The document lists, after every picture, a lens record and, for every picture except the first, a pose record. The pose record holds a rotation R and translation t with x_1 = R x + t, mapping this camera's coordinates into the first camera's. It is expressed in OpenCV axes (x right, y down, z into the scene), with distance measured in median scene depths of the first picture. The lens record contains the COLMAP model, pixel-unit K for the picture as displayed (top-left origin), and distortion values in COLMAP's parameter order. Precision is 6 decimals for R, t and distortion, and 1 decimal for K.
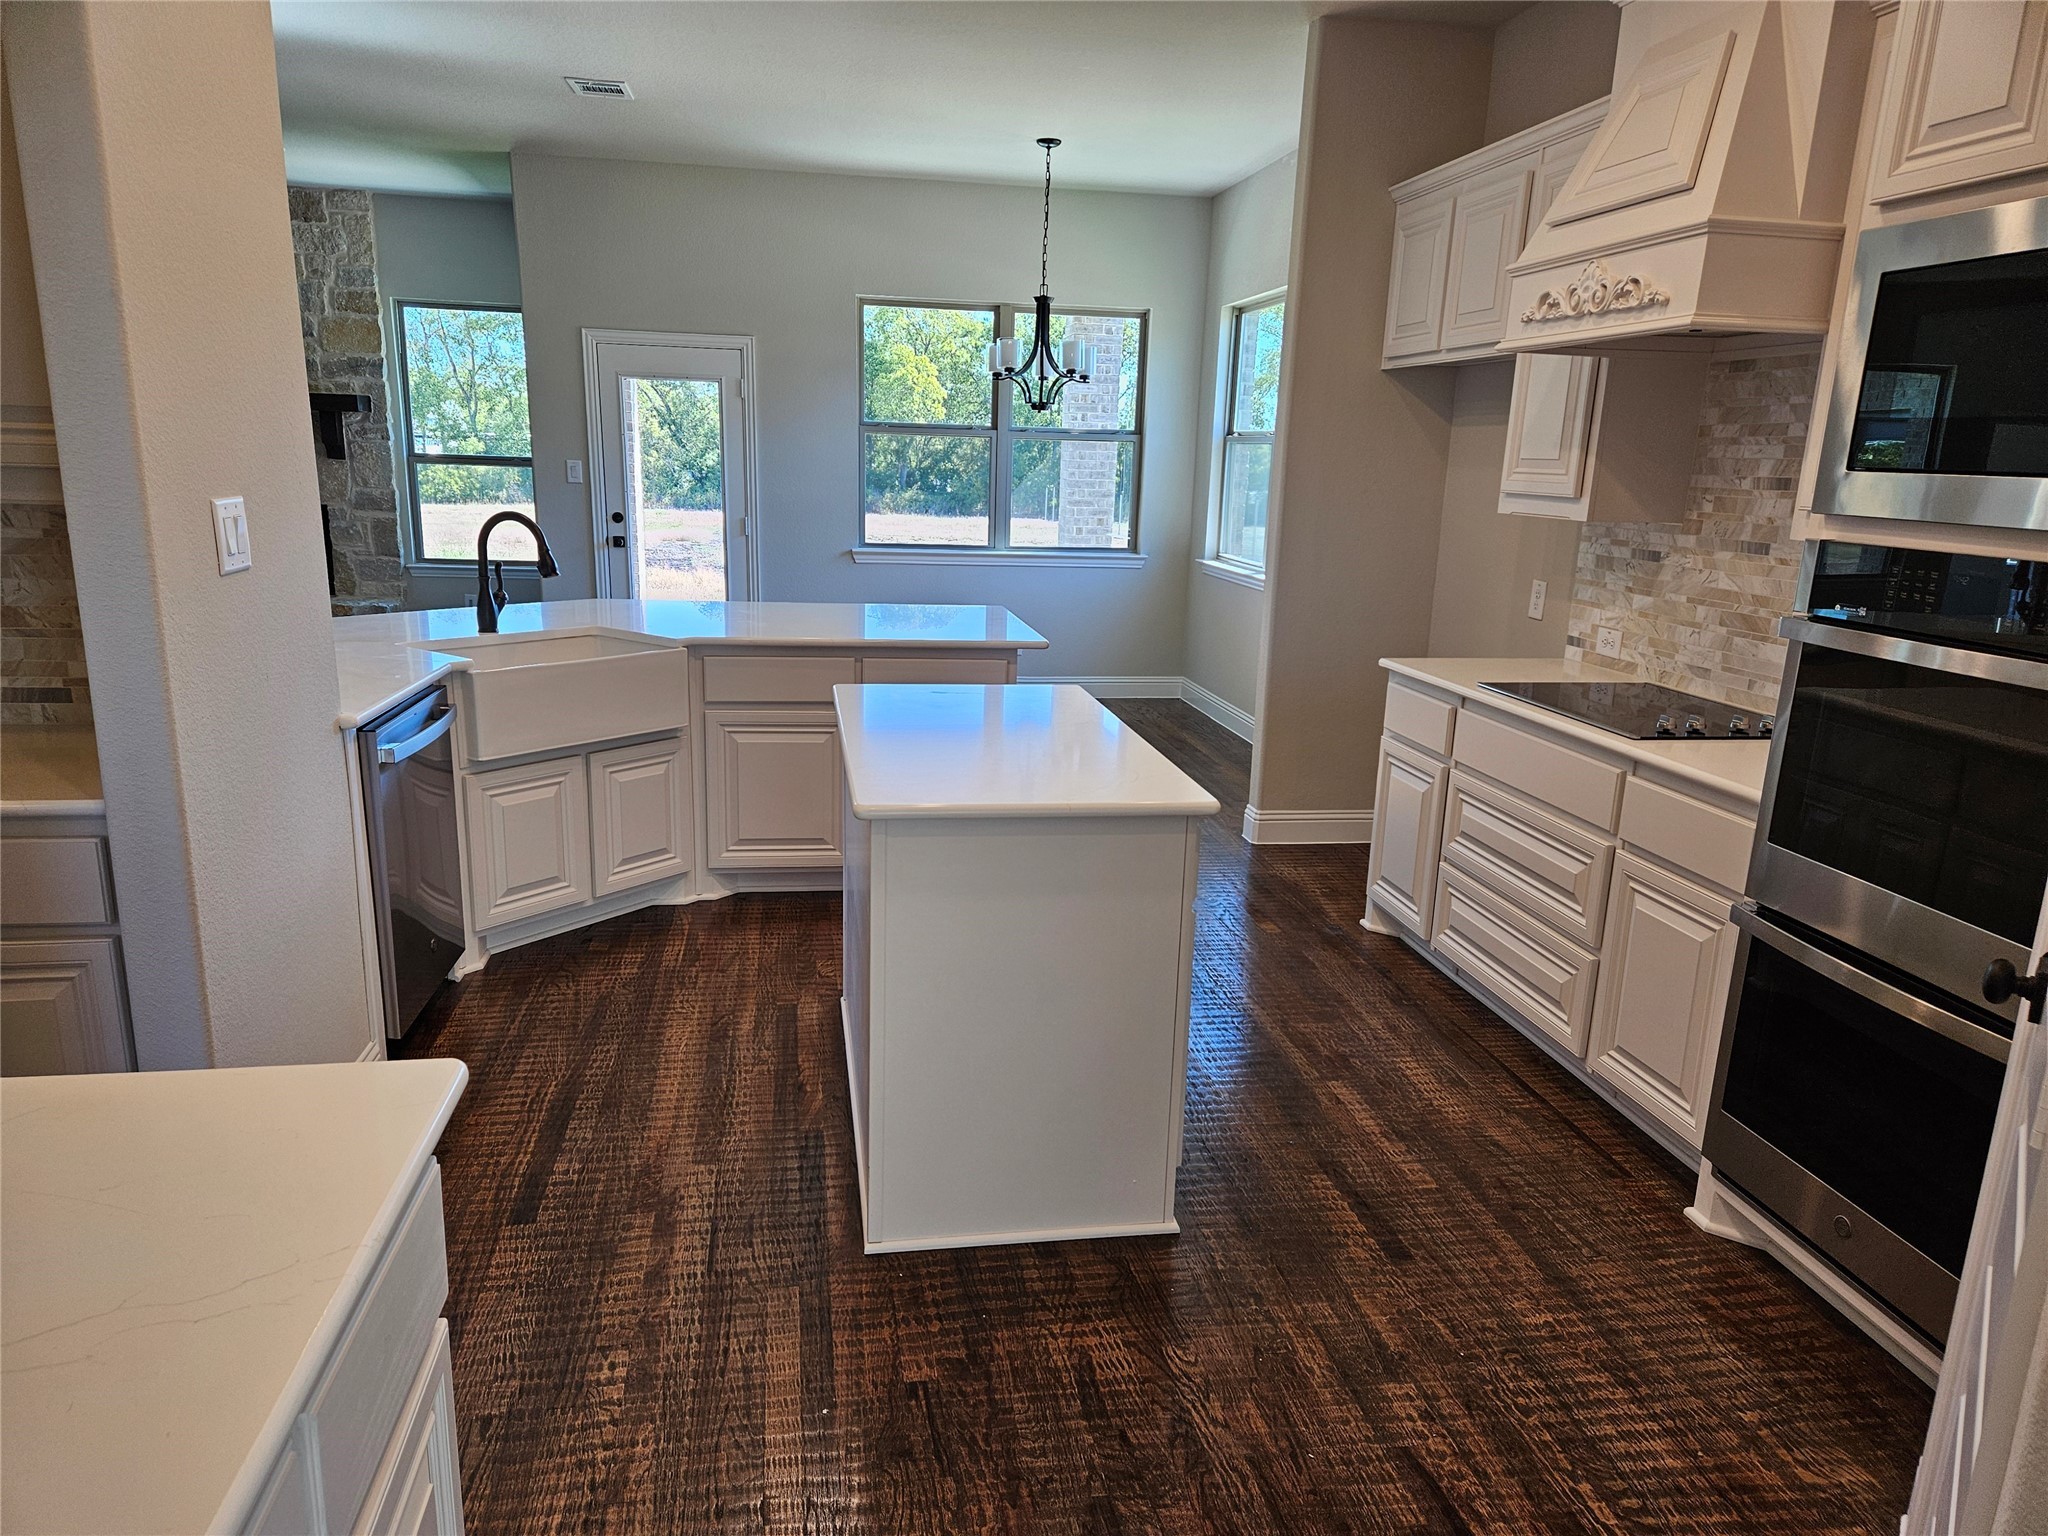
lens RADIAL K [[1368.1, 0, 1029.3], [0, 1368.1, 782.8], [0, 0, 1]] dist [0.042083, -0.005126]
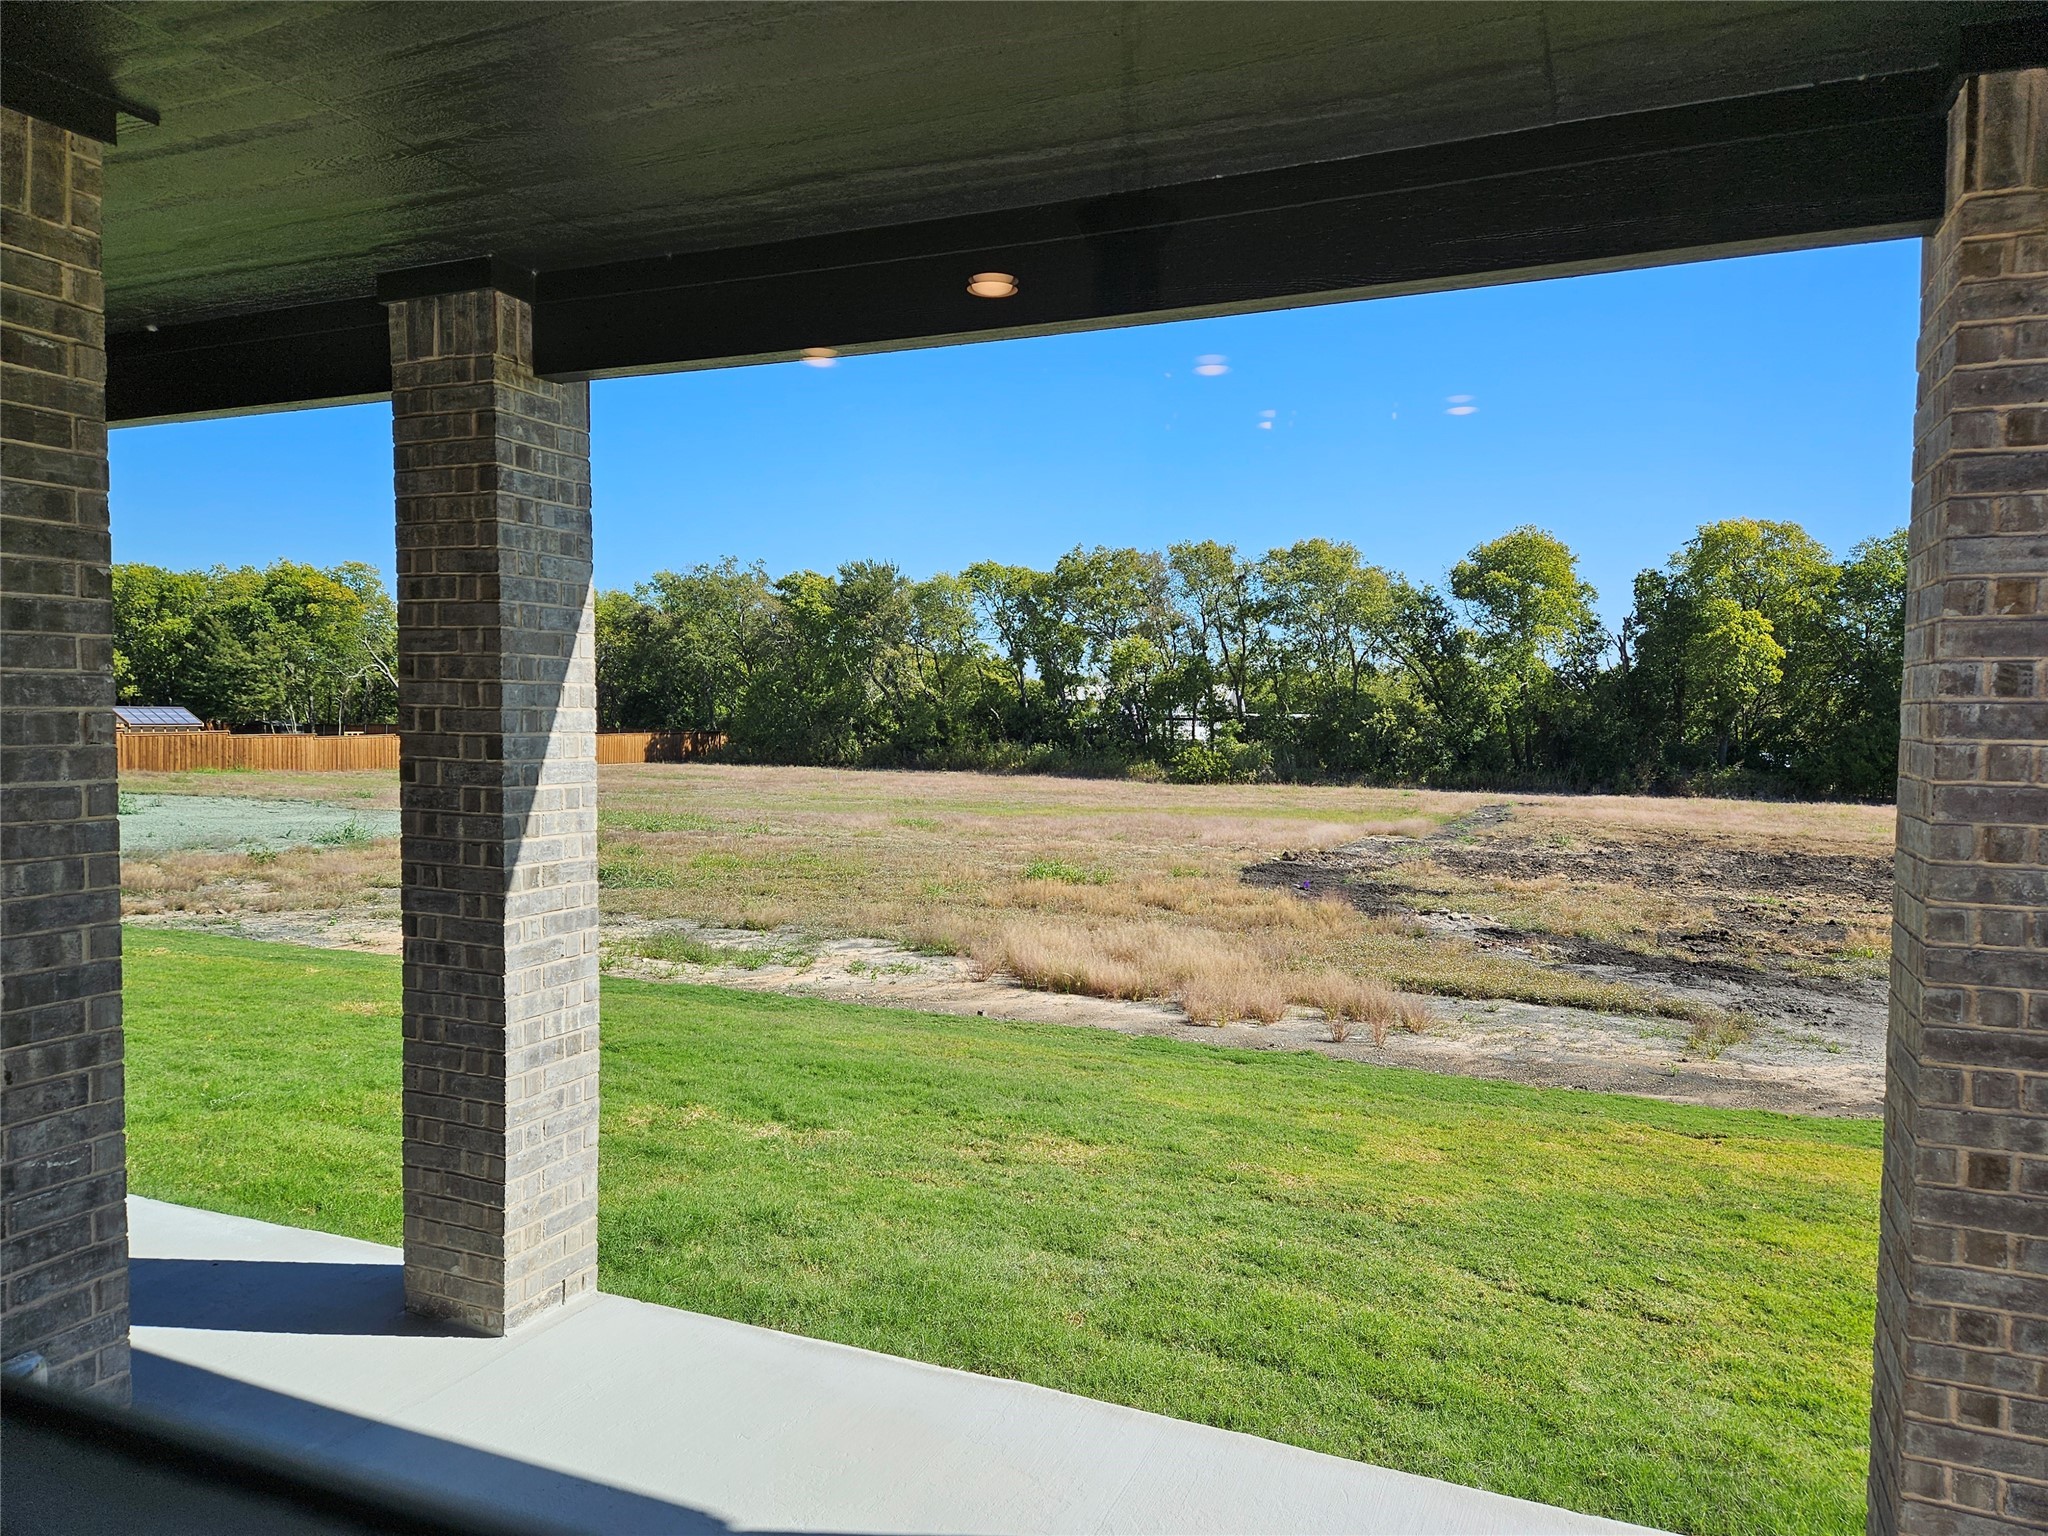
lens RADIAL K [[1368.1, 0, 1013.6], [0, 1368.1, 770.4], [0, 0, 1]] dist [0.042083, -0.005126]
pose [[0.838753, 0.003108, -0.544504, 0.003878], [-0.112438, 0.979421, -0.167609, -0.027936], [0.532777, 0.201805, 0.821841, 0.102984]]
